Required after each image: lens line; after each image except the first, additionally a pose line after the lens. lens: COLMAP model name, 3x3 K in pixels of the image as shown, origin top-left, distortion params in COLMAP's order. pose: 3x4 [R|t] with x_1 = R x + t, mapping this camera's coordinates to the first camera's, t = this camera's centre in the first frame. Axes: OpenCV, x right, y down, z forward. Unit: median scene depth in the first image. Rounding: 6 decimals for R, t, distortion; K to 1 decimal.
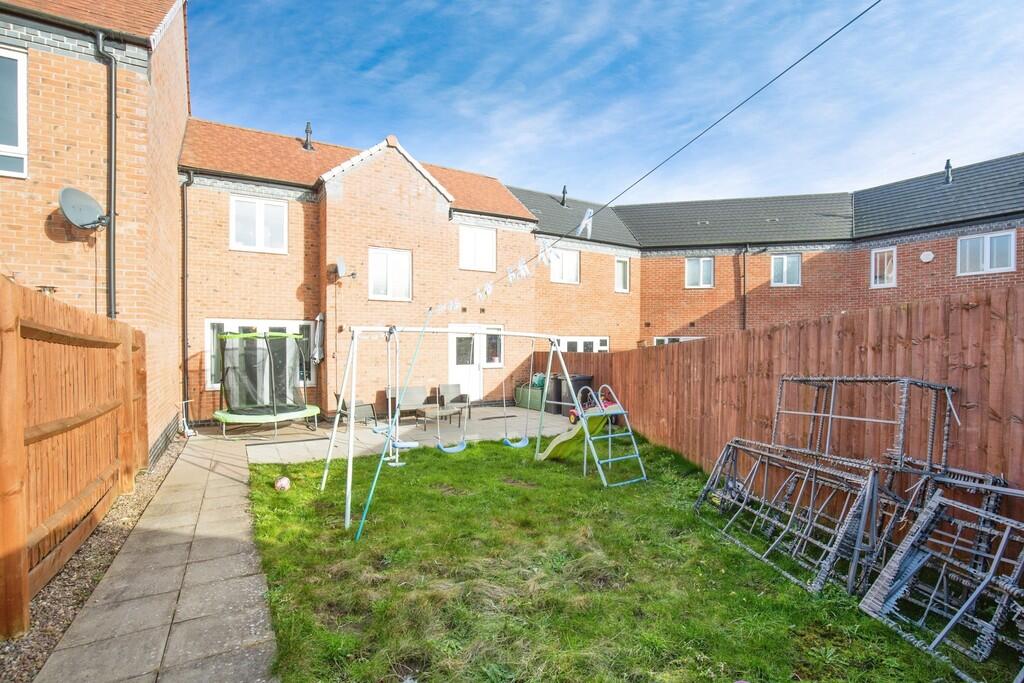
lens RADIAL K [[478.2, 0, 510.5], [0, 478.2, 350.9], [0, 0, 1]] dist [-0.017261, 0.000047]
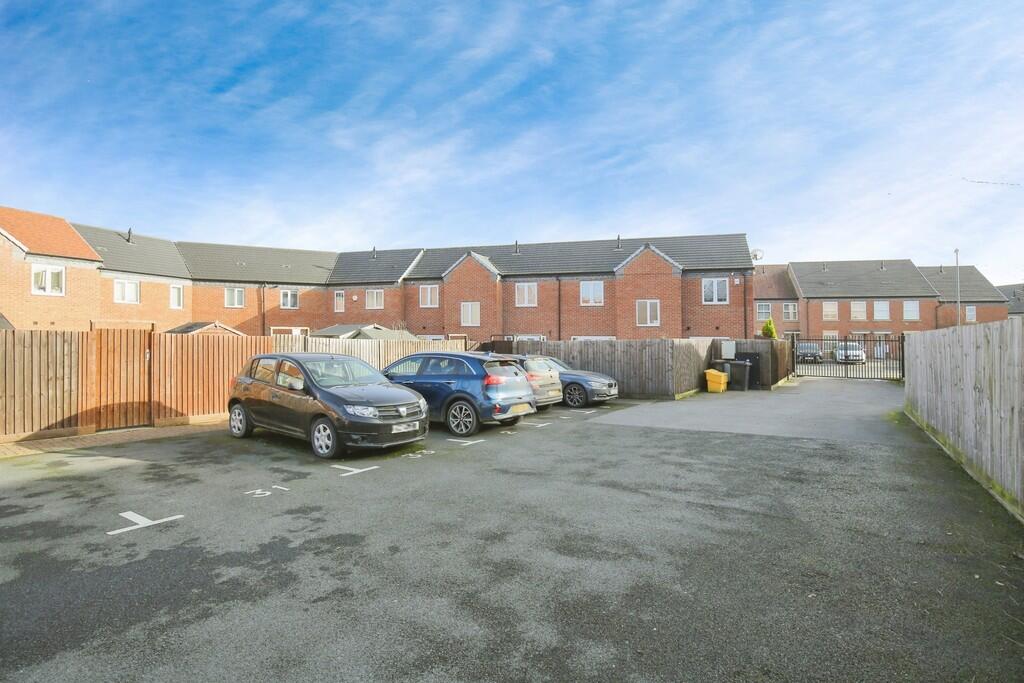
lens RADIAL K [[503.7, 0, 512.4], [0, 503.7, 335.6], [0, 0, 1]] dist [-0.014862, 0.000452]
pose [[0.753247, -0.005659, 0.657714, -0.002616], [0.011957, 0.999916, -0.005090, -0.020800], [-0.657630, 0.011698, 0.753251, -0.903802]]
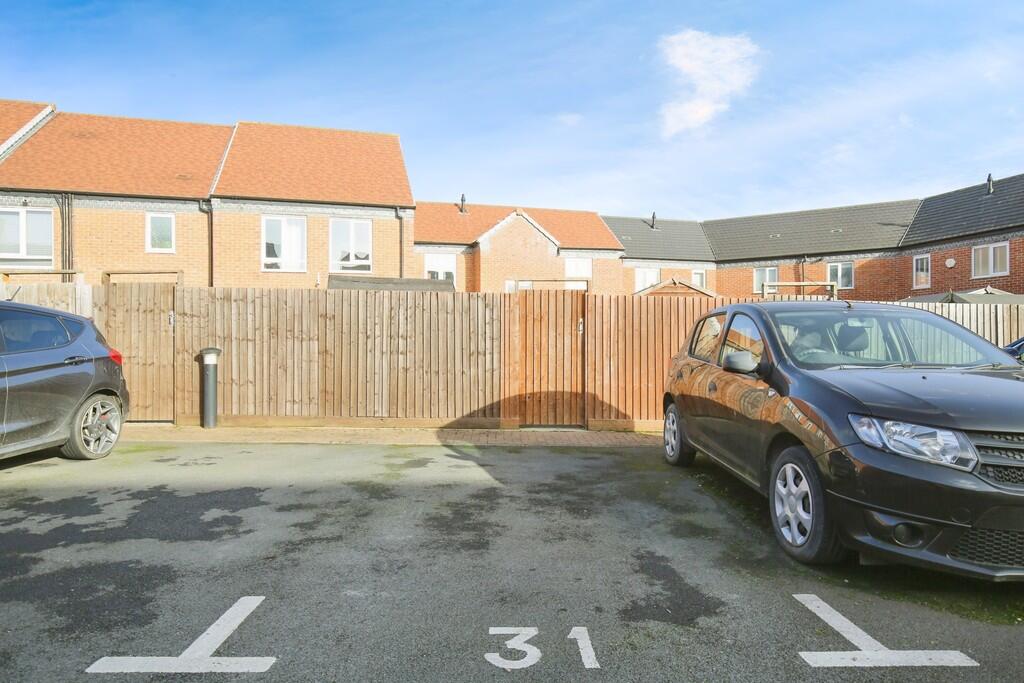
lens RADIAL K [[589.0, 0, 516.0], [0, 589.0, 363.9], [0, 0, 1]] dist [-0.007083, 0.000135]
pose [[0.972957, -0.008648, -0.230823, 0.131414], [0.012293, 0.999821, 0.014360, 0.020628], [0.230658, -0.016809, 0.972890, -0.641000]]
